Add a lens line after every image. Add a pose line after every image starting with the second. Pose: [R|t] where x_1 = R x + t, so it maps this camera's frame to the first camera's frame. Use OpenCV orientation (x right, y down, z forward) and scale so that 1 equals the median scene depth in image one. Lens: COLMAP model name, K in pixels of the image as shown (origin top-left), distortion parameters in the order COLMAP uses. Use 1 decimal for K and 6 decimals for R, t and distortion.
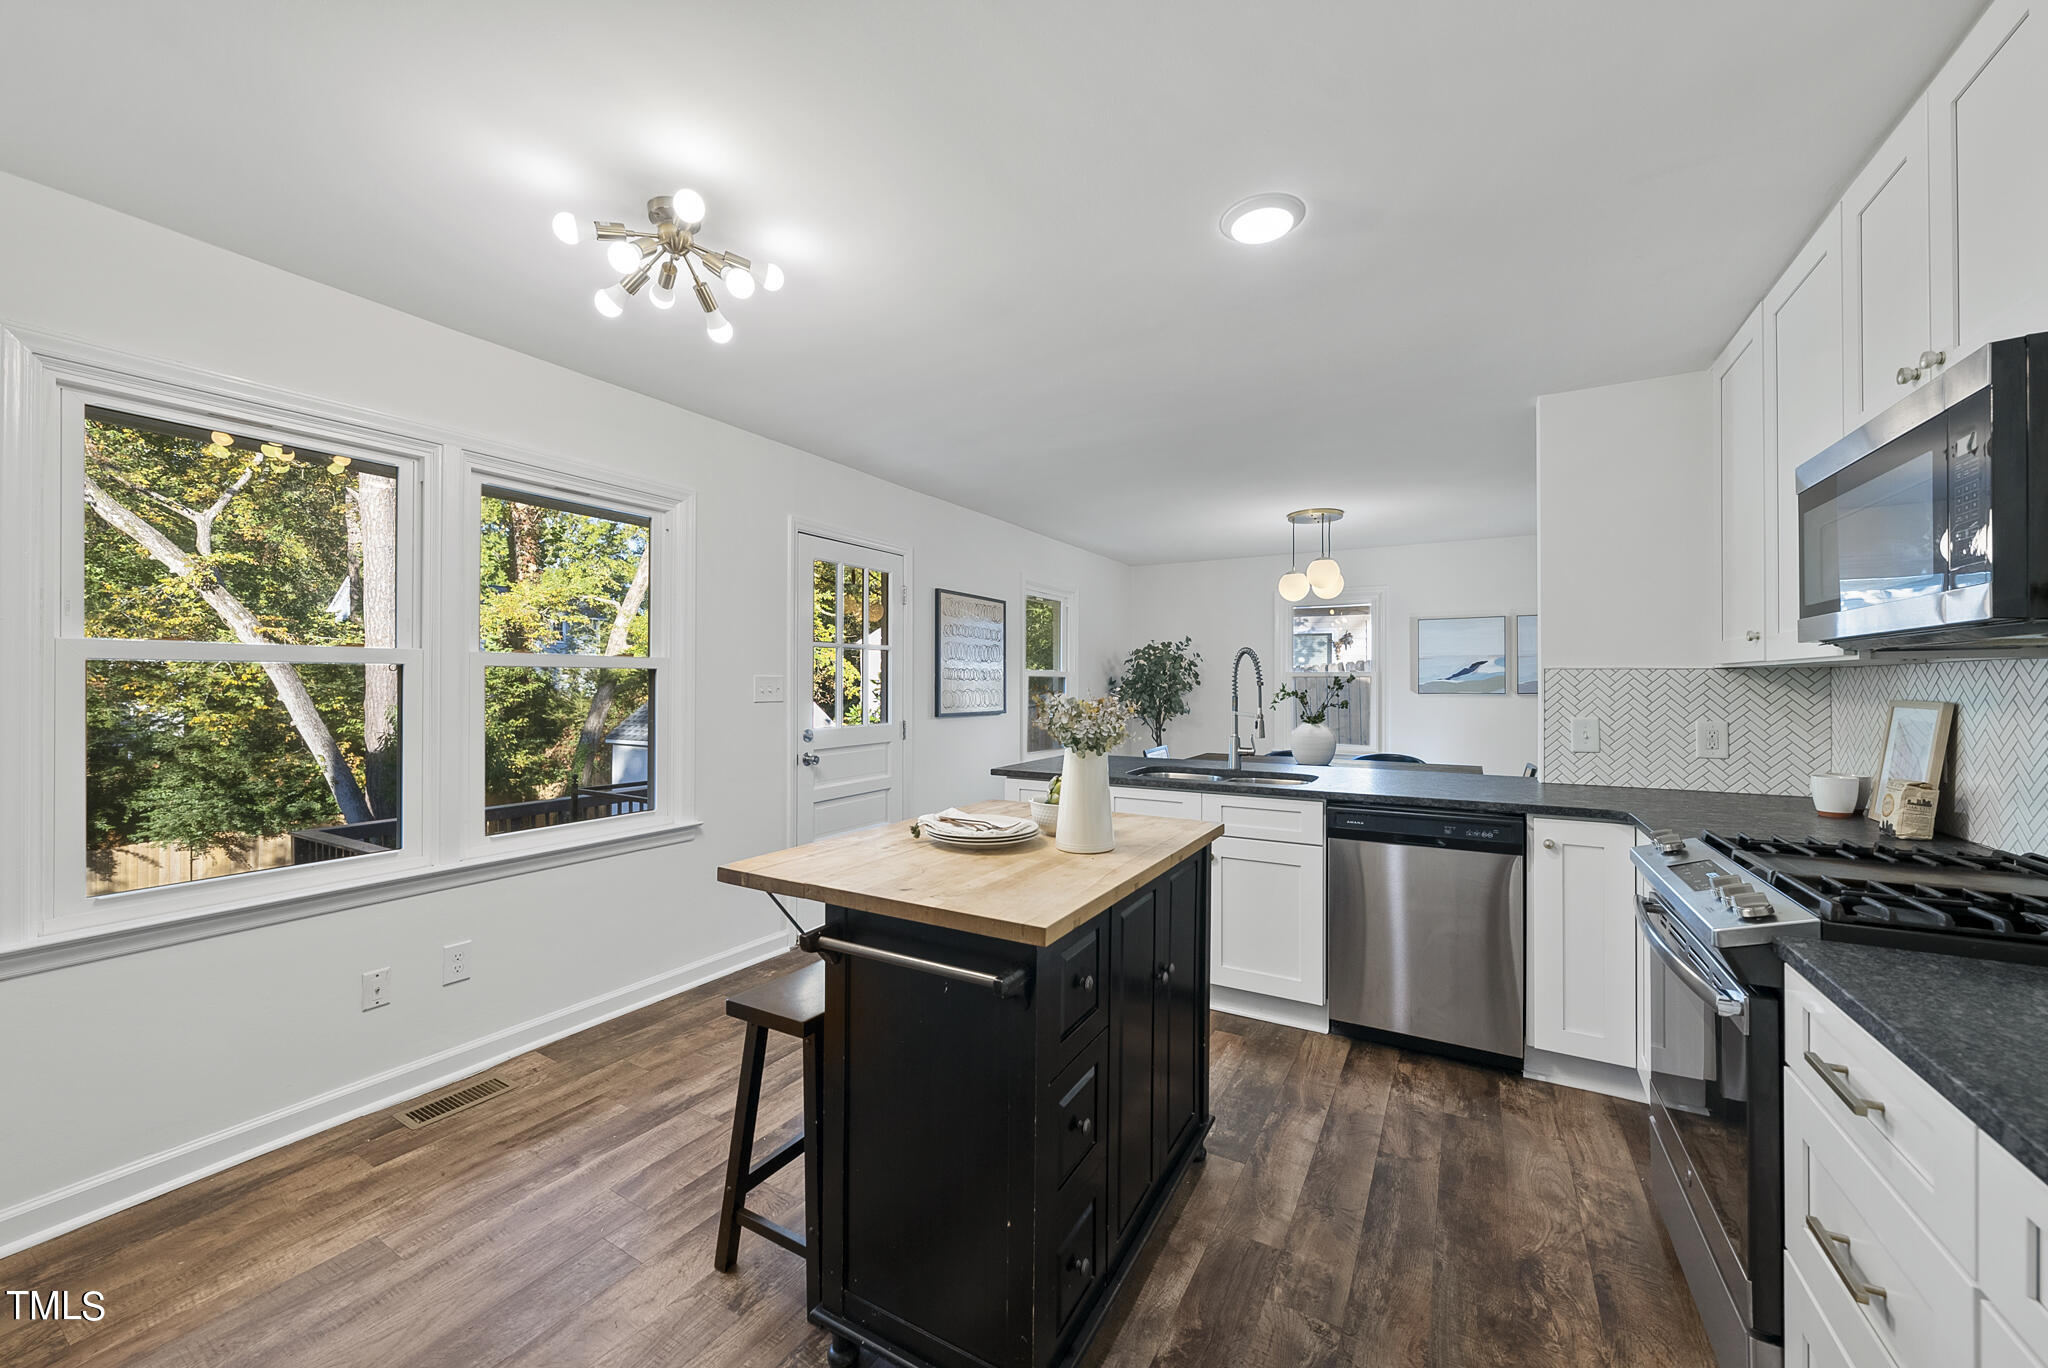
lens RADIAL K [[767.8, 0, 1017.2], [0, 767.8, 678.2], [0, 0, 1]] dist [-0.003449, -0.000133]
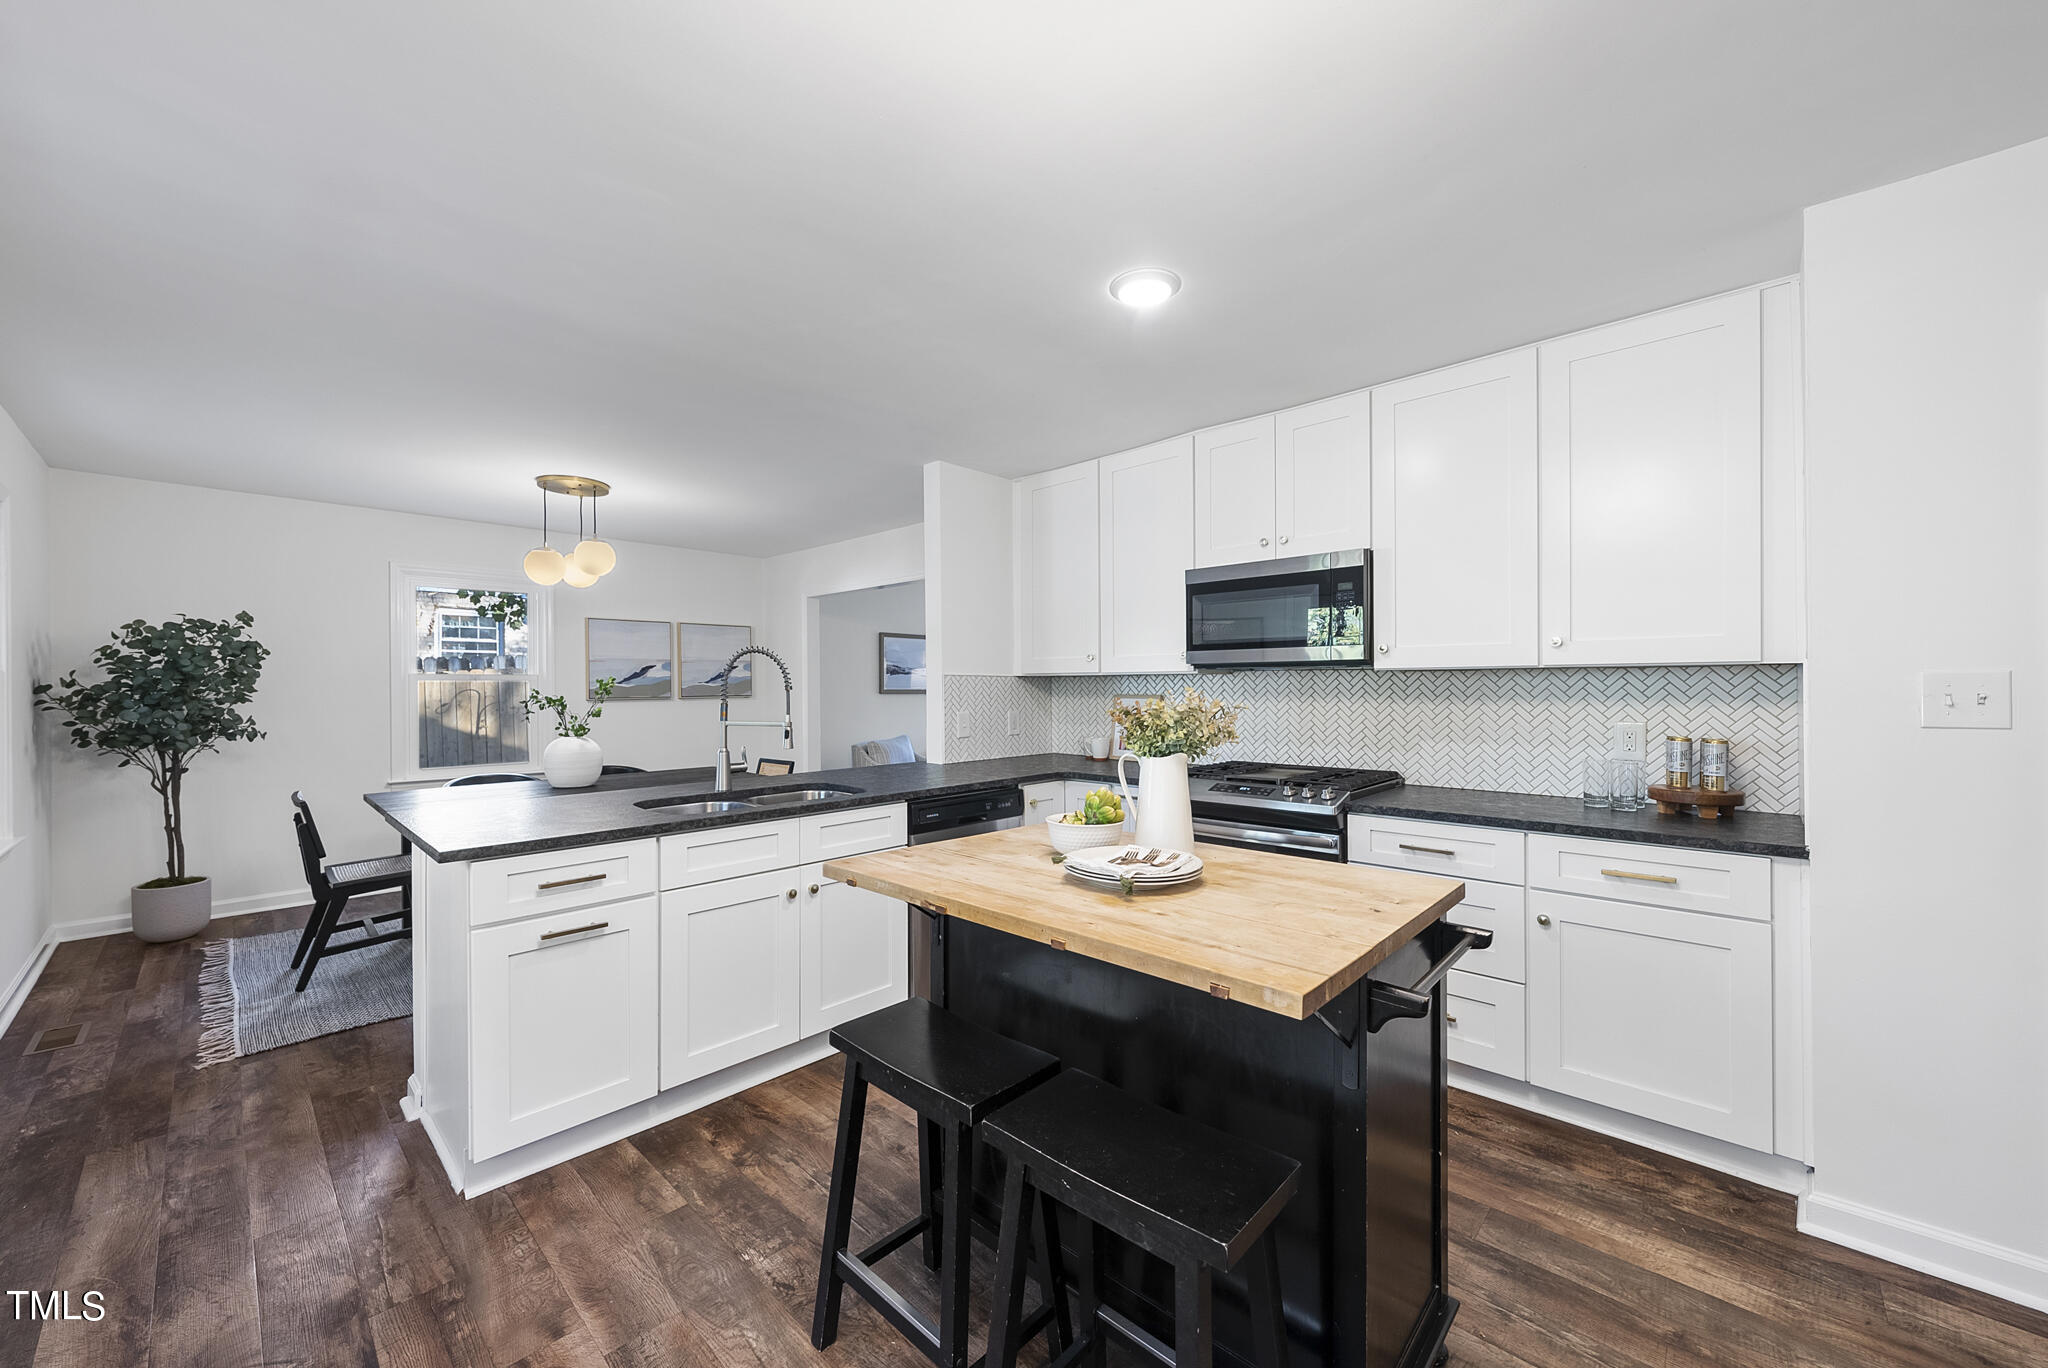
lens RADIAL K [[767.8, 0, 1022.8], [0, 767.8, 688.8], [0, 0, 1]] dist [-0.003449, -0.000133]
pose [[0.232084, -0.007580, 0.972666, -0.318056], [-0.001592, 0.999965, 0.008173, -0.000219], [-0.972694, -0.003446, 0.232064, 0.332589]]
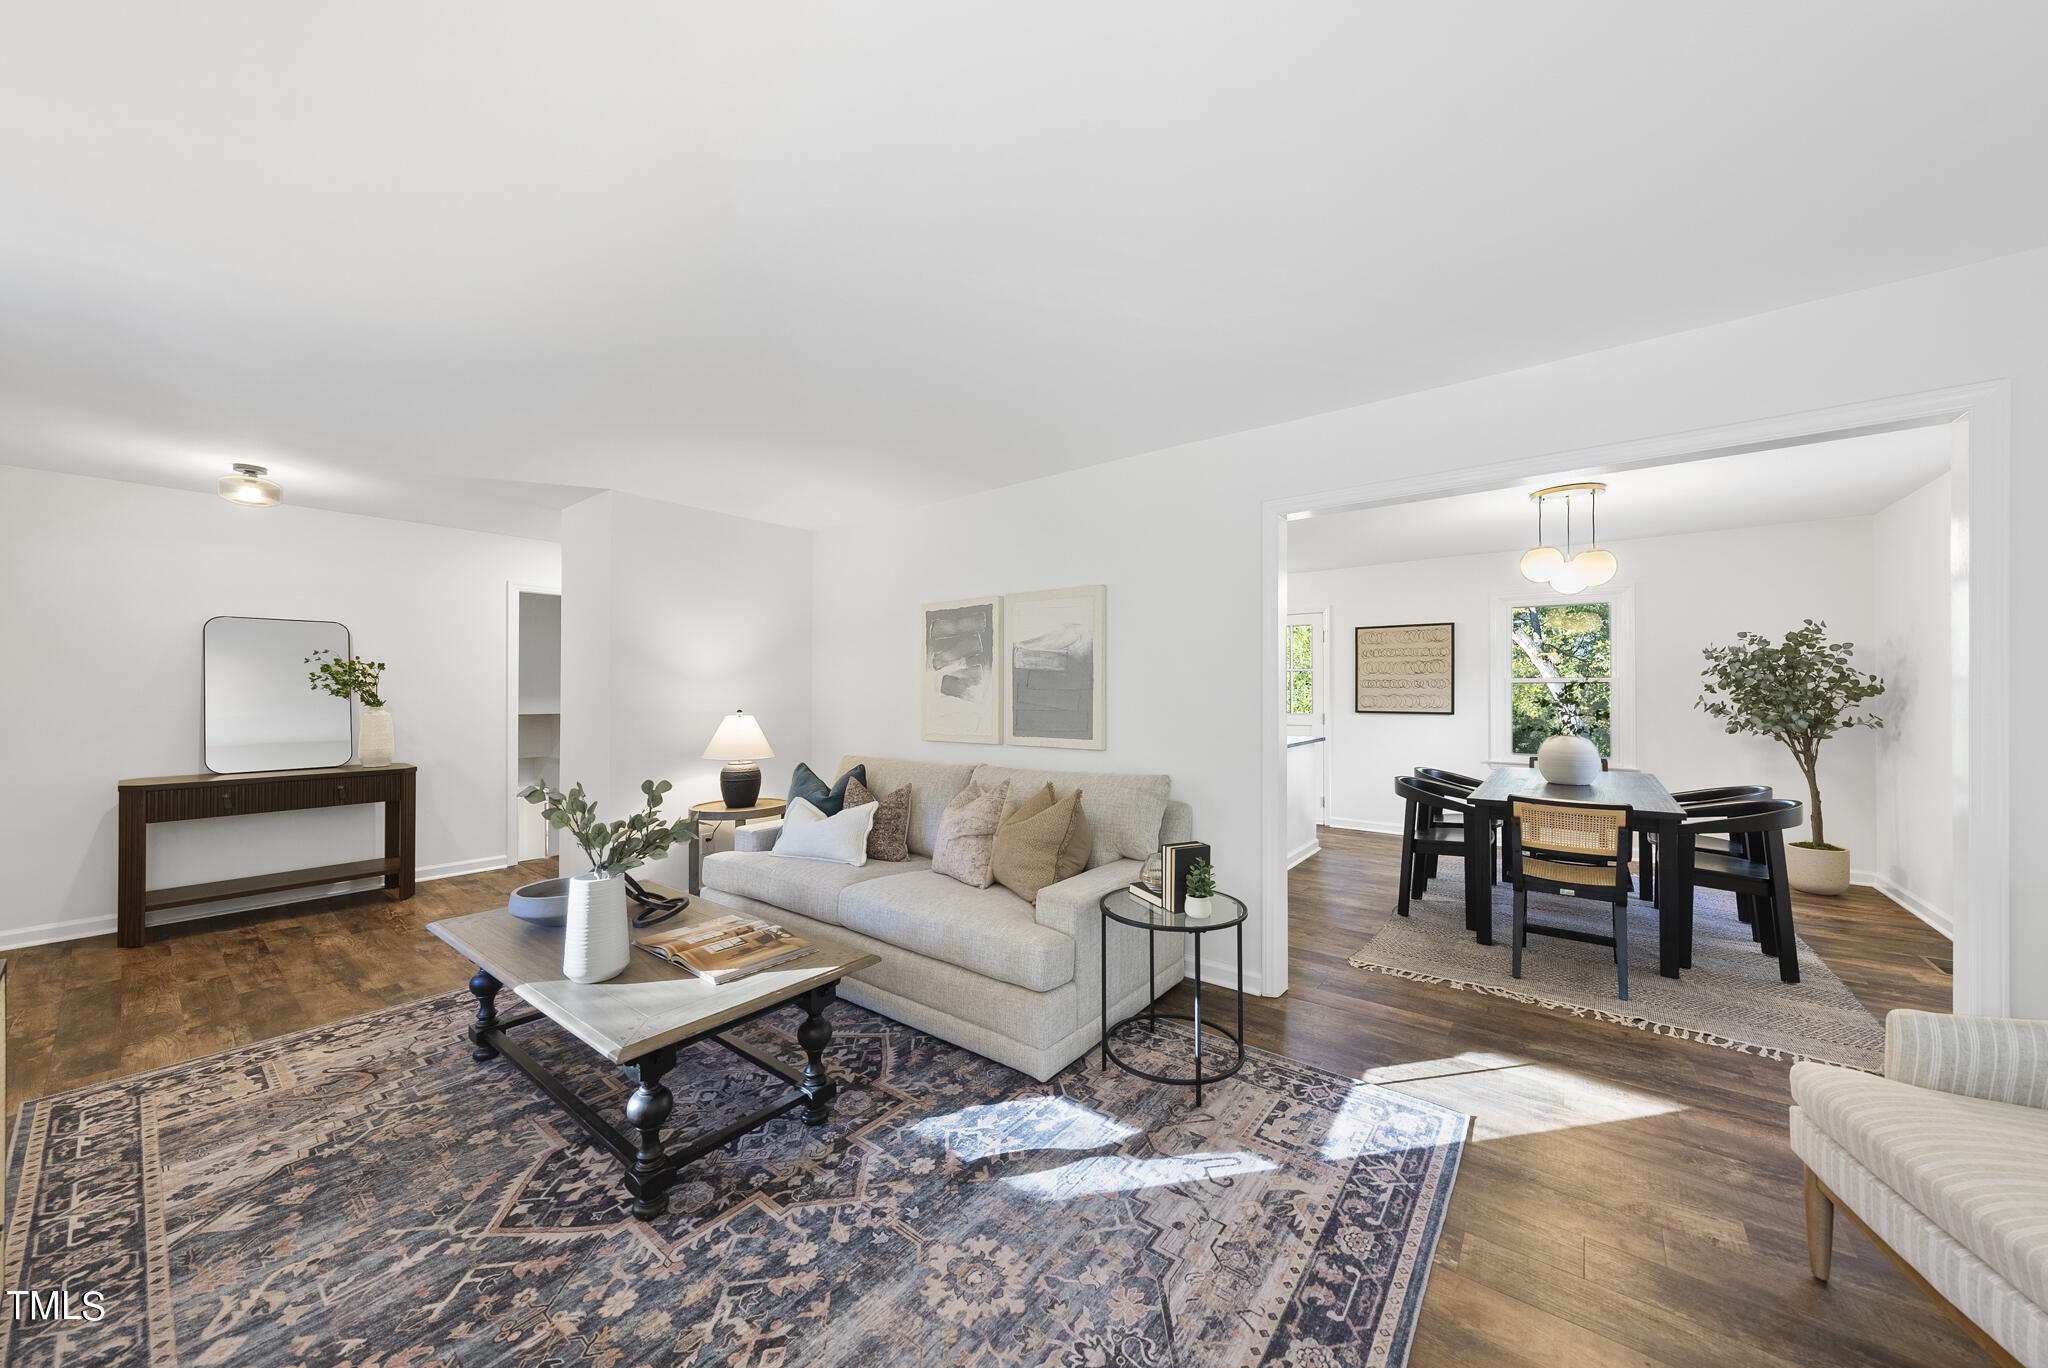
lens RADIAL K [[720.1, 0, 1028.5], [0, 720.1, 688.6], [0, 0, 1]] dist [0.000949, 0.000560]
pose [[-0.134656, -0.007599, -0.990863, 1.272125], [0.004321, 0.999957, -0.008256, 0.011124], [0.990883, -0.005393, -0.134617, 0.514361]]
